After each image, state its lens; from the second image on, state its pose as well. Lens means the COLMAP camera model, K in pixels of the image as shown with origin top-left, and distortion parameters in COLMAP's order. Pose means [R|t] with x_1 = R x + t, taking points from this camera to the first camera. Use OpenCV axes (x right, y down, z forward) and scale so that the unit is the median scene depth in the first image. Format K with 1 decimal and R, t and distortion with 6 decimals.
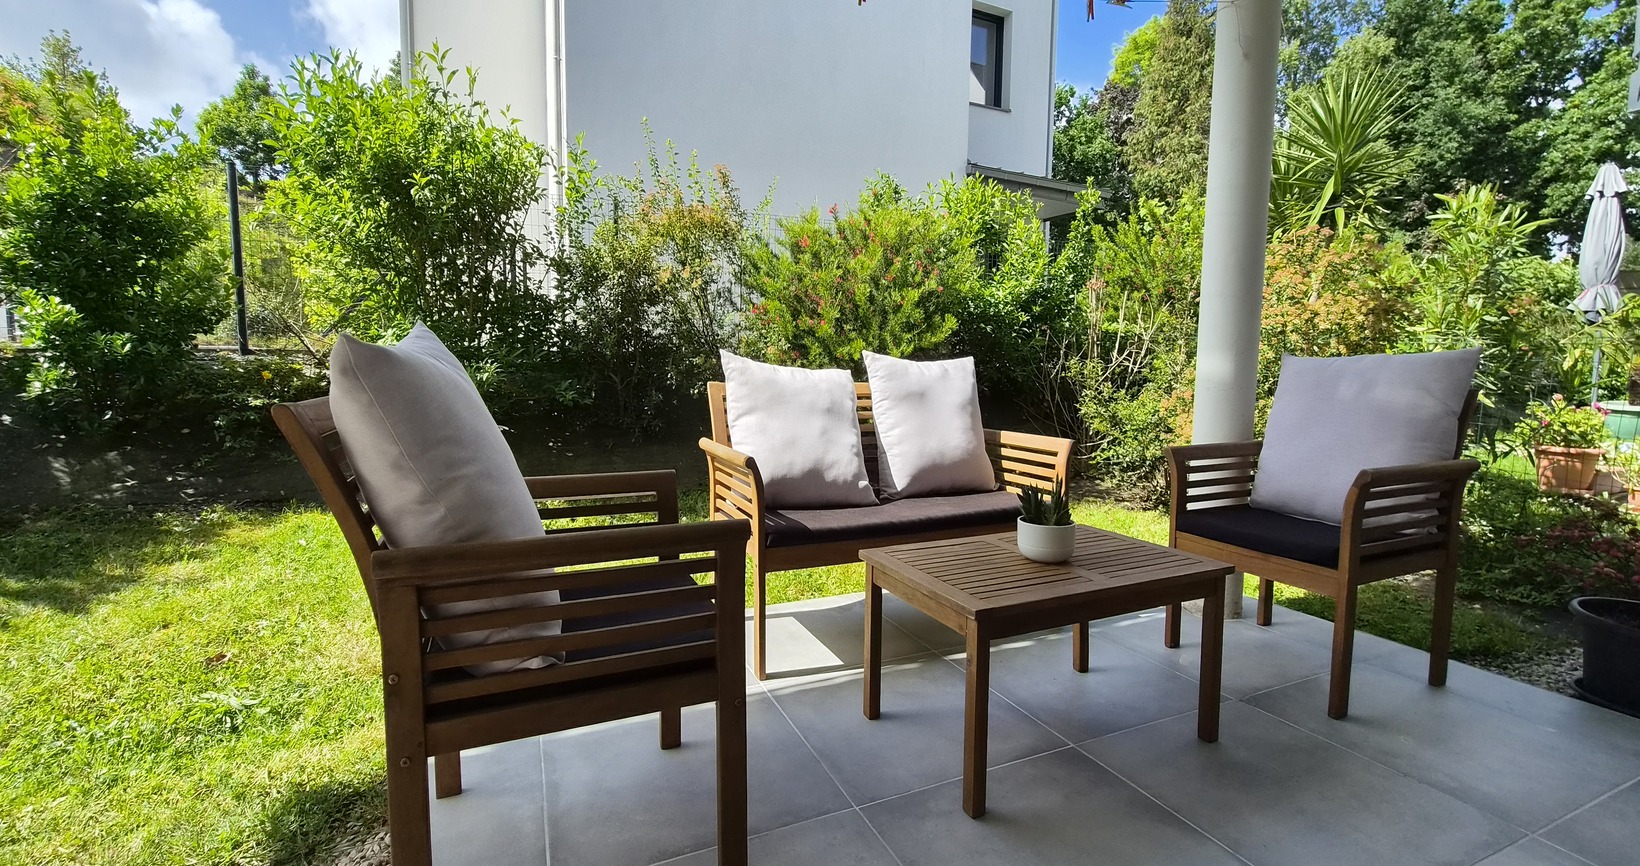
lens RADIAL K [[680.6, 0, 818.7], [0, 680.6, 397.1], [0, 0, 1]] dist [-0.003781, 0.005408]
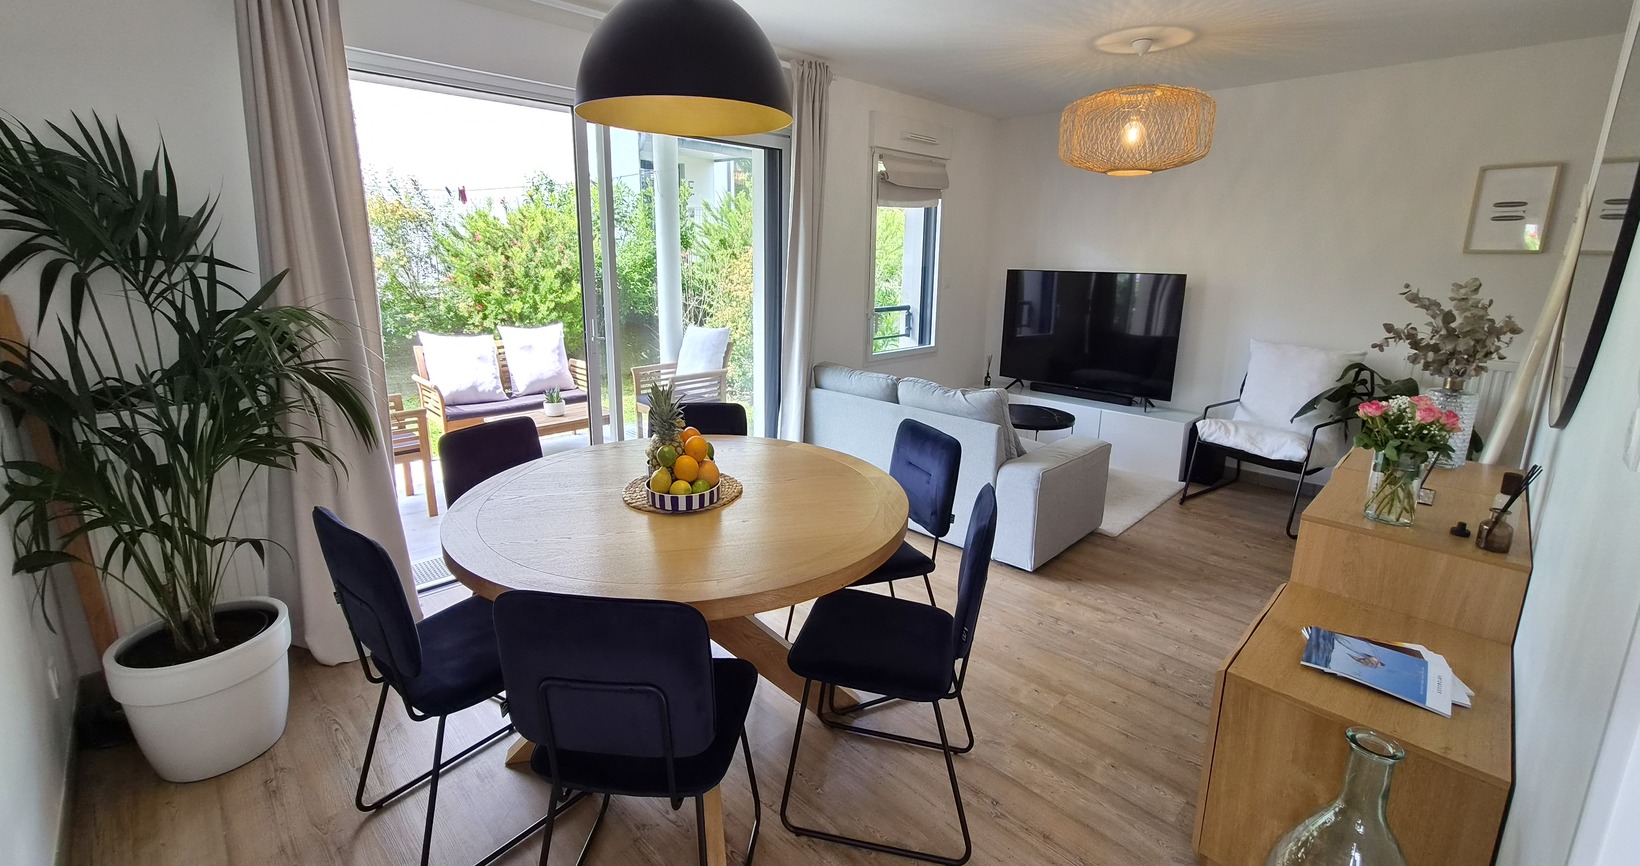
lens RADIAL K [[680.6, 0, 818.7], [0, 680.6, 397.1], [0, 0, 1]] dist [-0.003781, 0.005408]
pose [[0.939564, -0.075070, 0.334041, 0.263571], [0.018363, 0.985311, 0.169782, -0.181852], [-0.341880, -0.153387, 0.927141, -1.219449]]
